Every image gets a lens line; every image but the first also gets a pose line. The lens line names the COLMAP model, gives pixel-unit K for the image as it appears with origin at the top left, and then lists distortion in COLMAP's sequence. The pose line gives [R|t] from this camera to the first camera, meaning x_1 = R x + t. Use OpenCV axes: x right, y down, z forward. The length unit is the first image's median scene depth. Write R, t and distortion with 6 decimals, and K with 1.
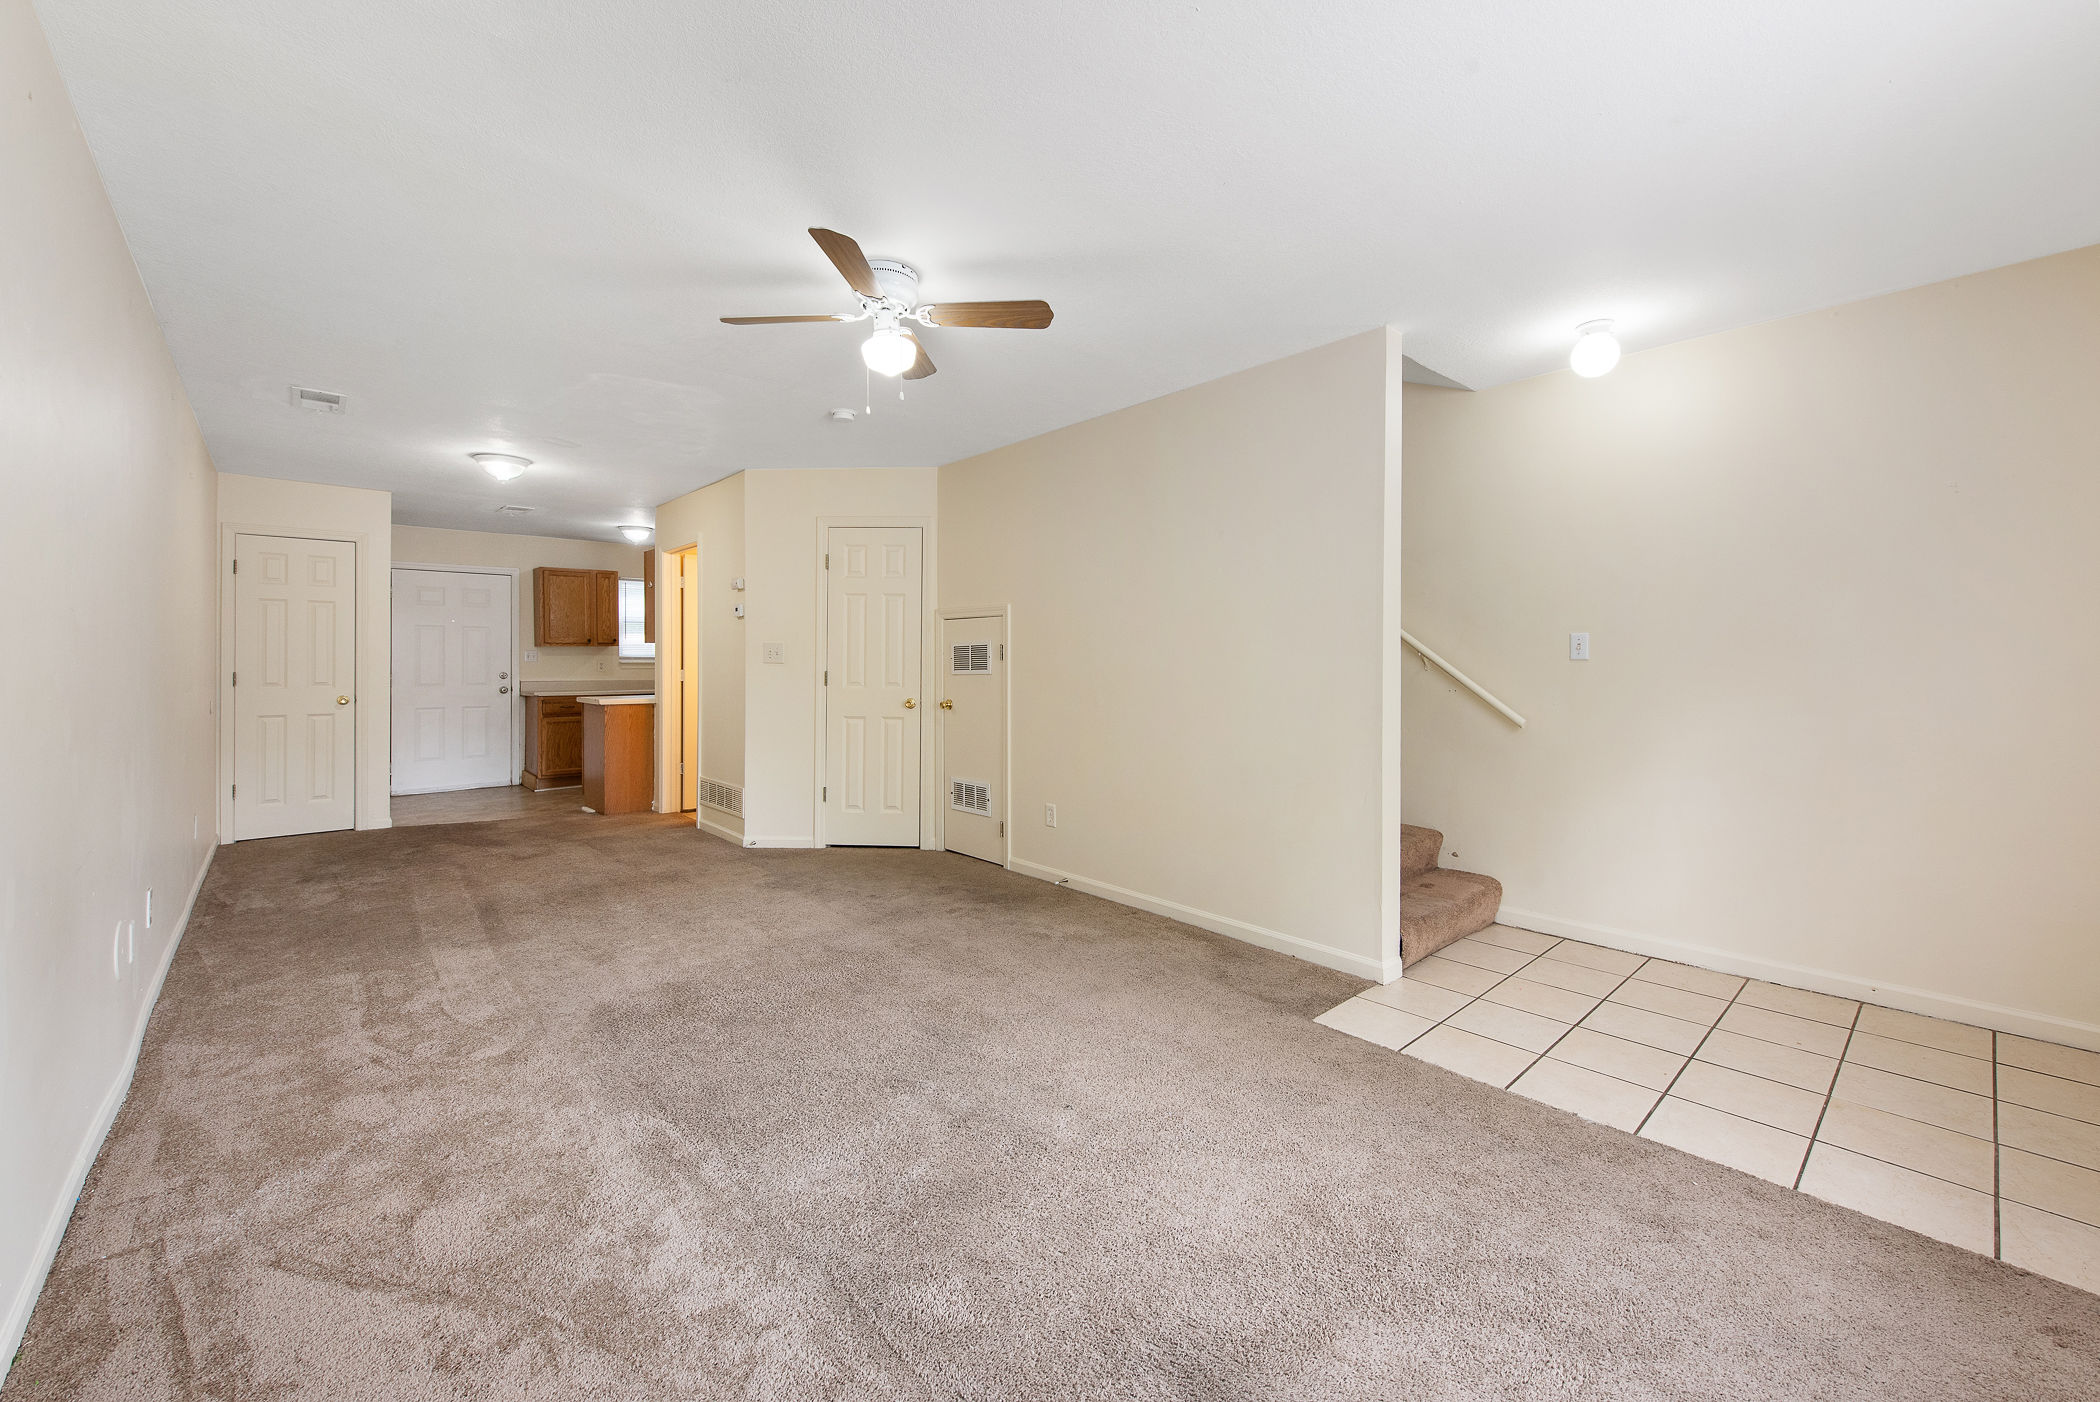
lens RADIAL K [[835.6, 0, 1040.1], [0, 835.6, 661.7], [0, 0, 1]] dist [0.007498, -0.003491]
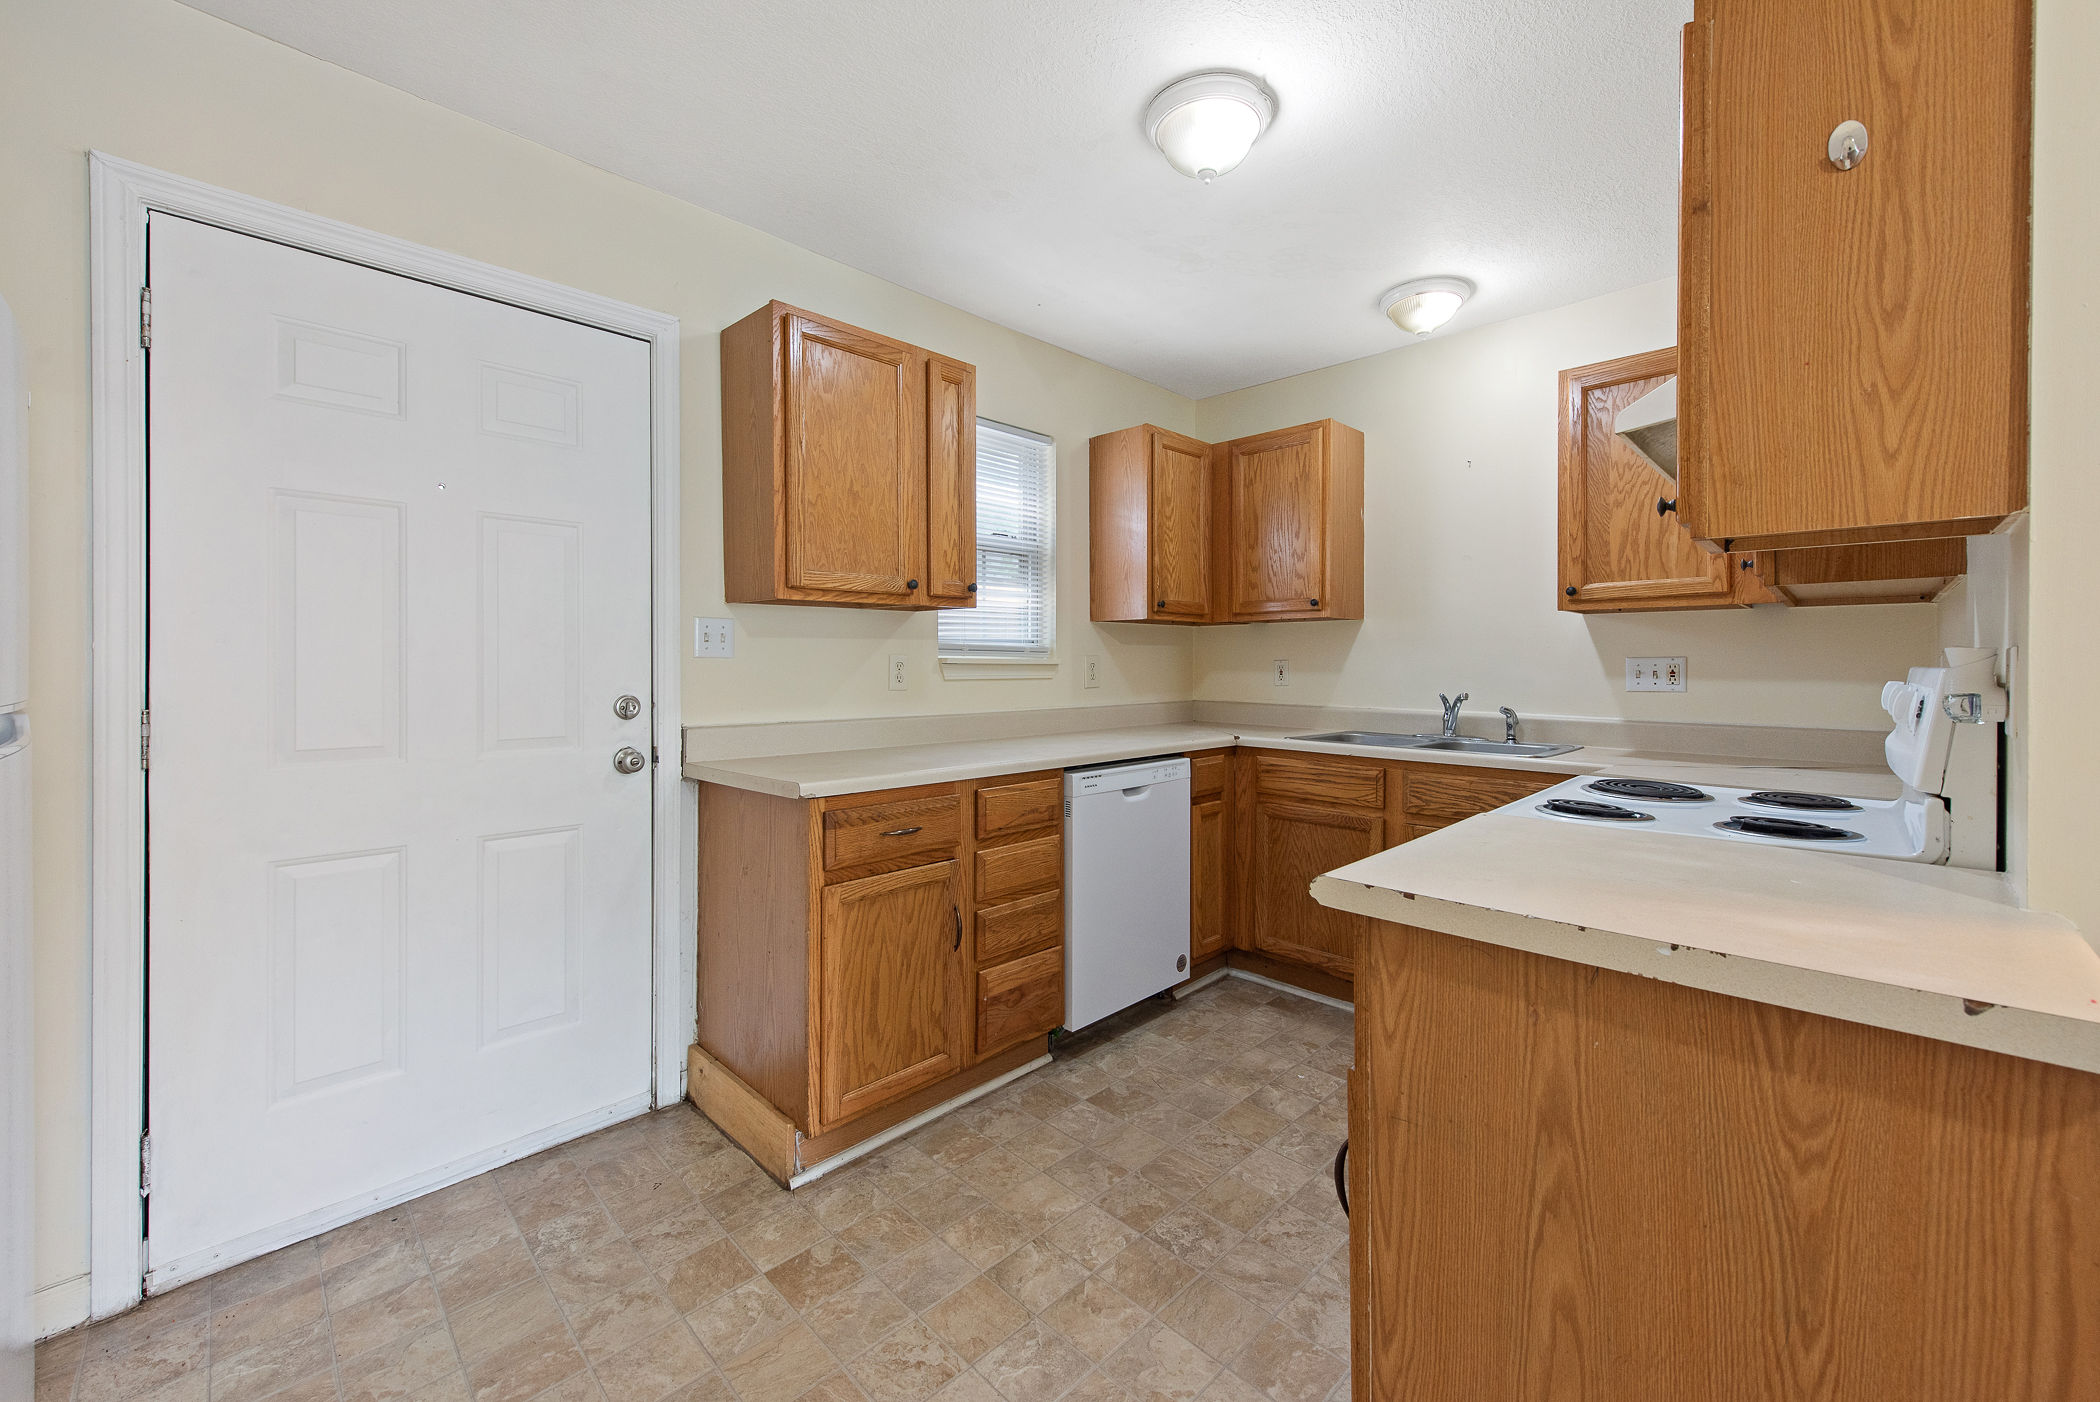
lens RADIAL K [[835.6, 0, 1050.0], [0, 835.6, 684.7], [0, 0, 1]] dist [0.007498, -0.003491]
pose [[0.997495, 0.005519, 0.070515, -0.520950], [-0.005770, 0.999978, 0.003358, 0.007239], [-0.070495, -0.003757, 0.997505, 0.716953]]
